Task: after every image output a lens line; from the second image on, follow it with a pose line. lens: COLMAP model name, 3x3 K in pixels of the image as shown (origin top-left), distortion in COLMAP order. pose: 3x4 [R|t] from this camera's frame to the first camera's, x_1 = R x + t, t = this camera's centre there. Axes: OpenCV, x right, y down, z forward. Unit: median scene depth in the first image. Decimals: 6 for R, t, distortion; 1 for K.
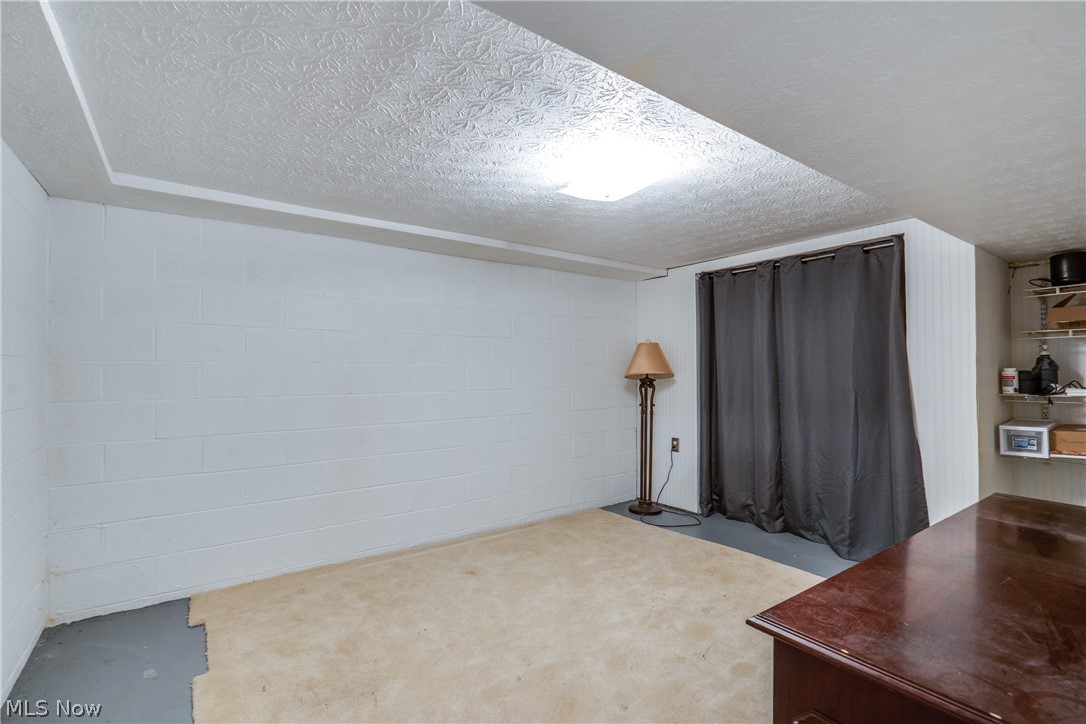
lens RADIAL K [[504.3, 0, 545.1], [0, 504.3, 363.4], [0, 0, 1]] dist [-0.003280, 0.000681]
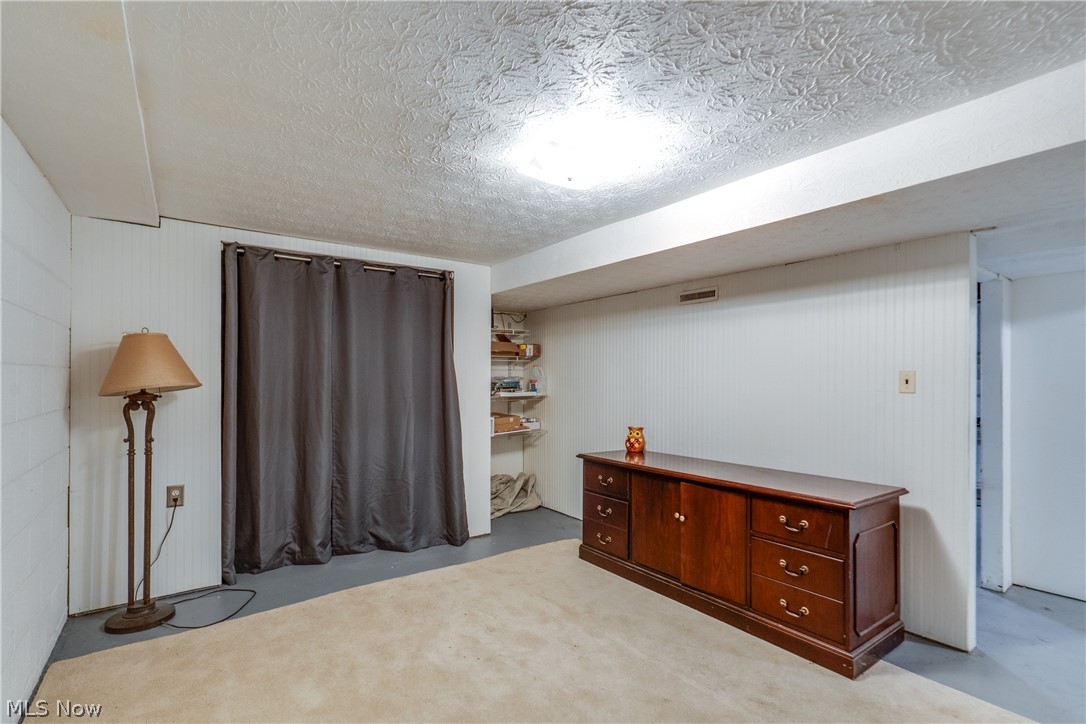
lens RADIAL K [[506.6, 0, 542.6], [0, 506.6, 378.1], [0, 0, 1]] dist [0.000012, 0.000337]
pose [[0.008585, 0.006096, 0.999945, -0.421583], [-0.014838, 0.999872, -0.005968, 0.009183], [-0.999853, -0.014786, 0.008674, 0.585162]]
